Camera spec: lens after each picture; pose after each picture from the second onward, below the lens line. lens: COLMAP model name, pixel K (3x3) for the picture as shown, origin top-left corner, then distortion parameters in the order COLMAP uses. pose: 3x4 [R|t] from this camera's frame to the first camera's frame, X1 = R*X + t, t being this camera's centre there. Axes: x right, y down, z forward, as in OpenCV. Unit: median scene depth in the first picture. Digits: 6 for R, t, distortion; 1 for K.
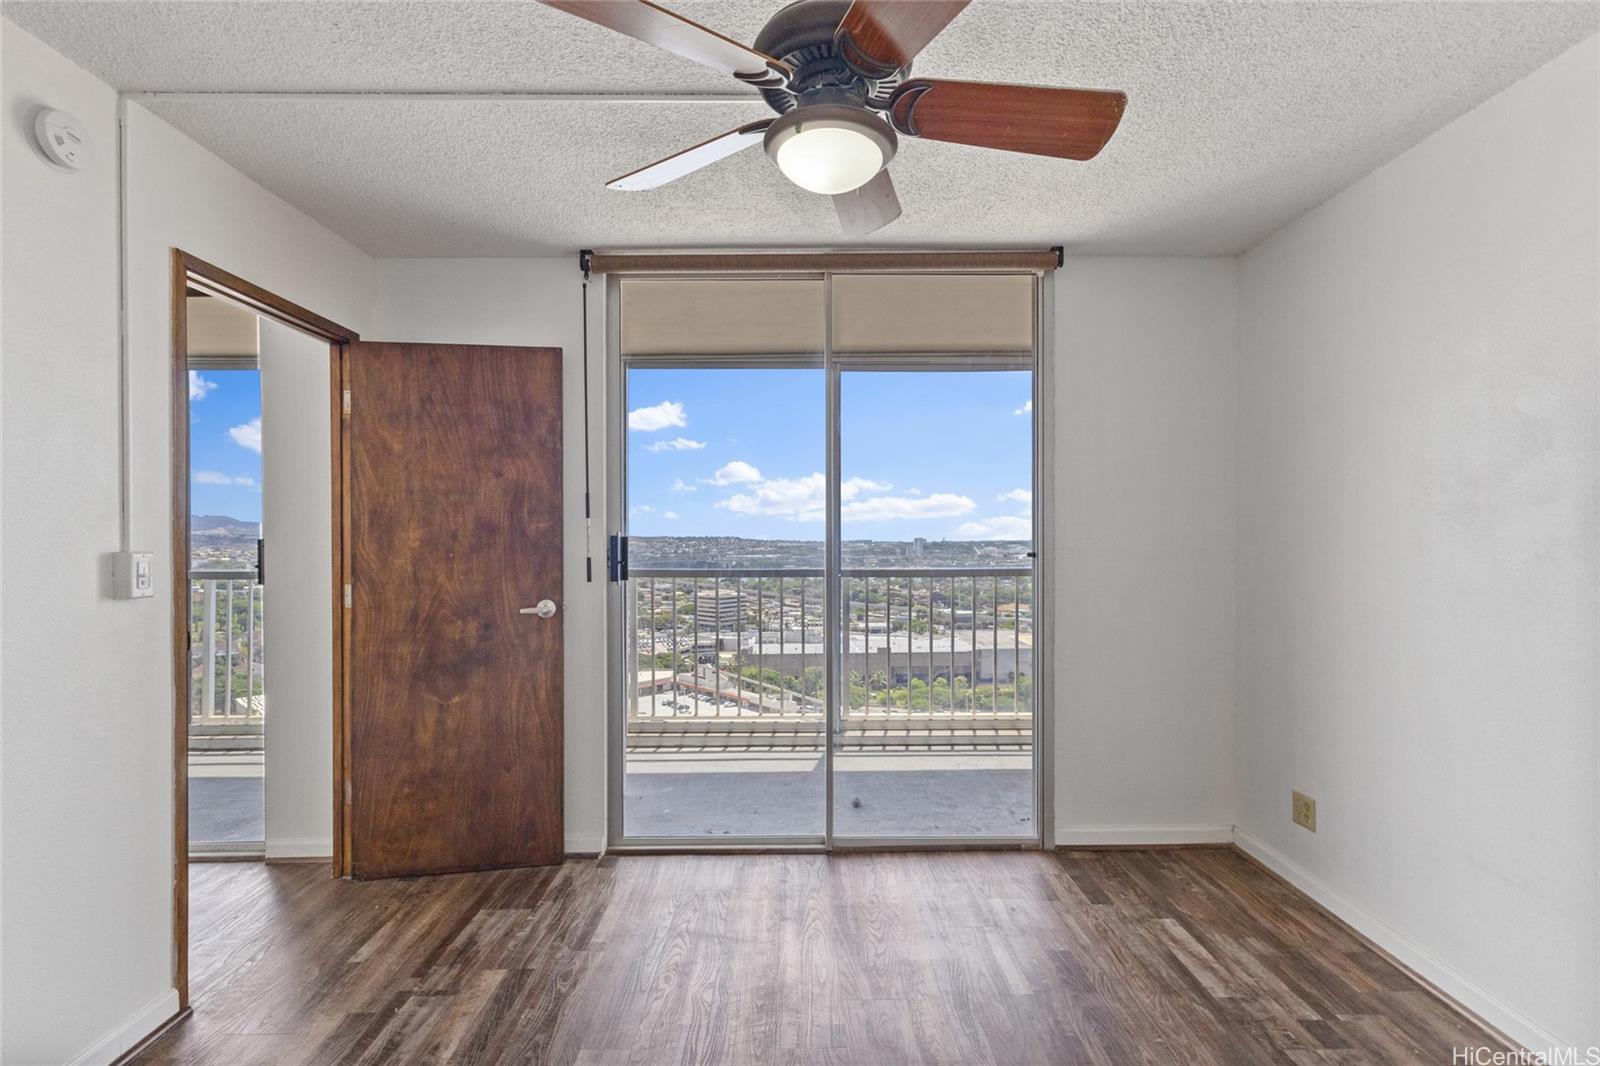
lens RADIAL K [[751.2, 0, 777.3], [0, 751.2, 530.3], [0, 0, 1]] dist [0.003640, 0.002184]
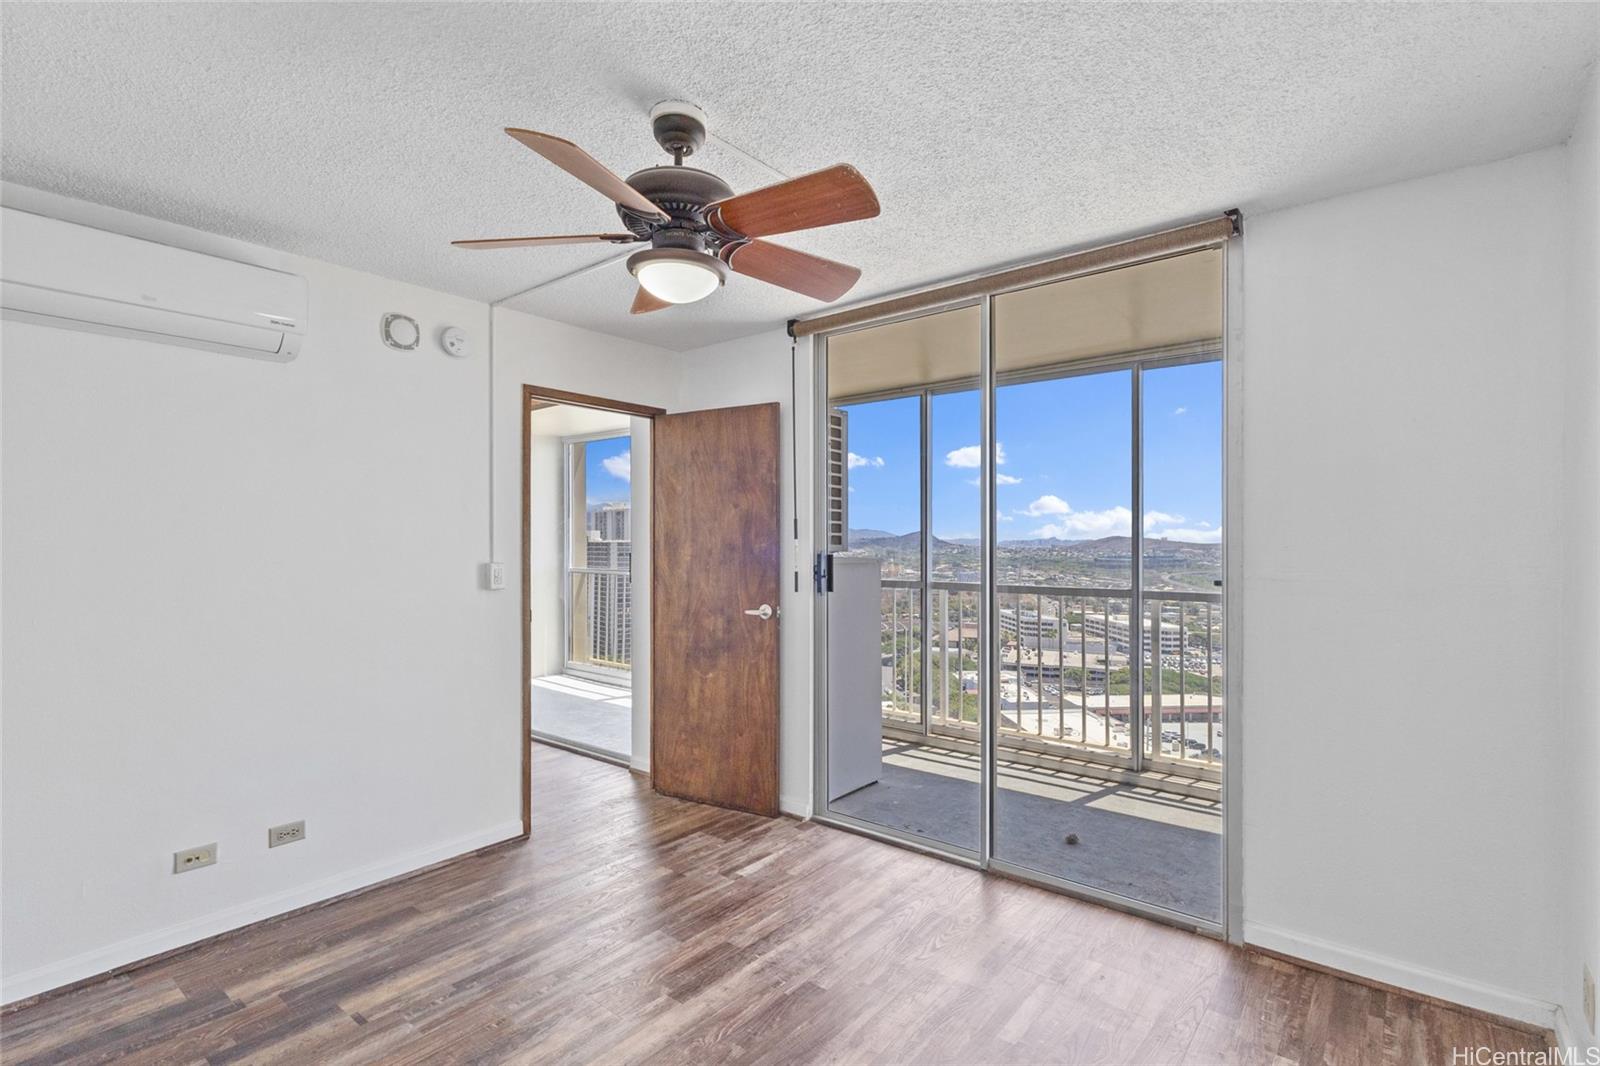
lens RADIAL K [[751.2, 0, 783.7], [0, 751.2, 531.5], [0, 0, 1]] dist [0.003640, 0.002184]
pose [[0.768545, -0.005515, -0.639772, 0.519765], [0.001816, 0.999978, -0.006438, -0.021083], [0.639793, 0.003787, 0.768538, 0.053922]]
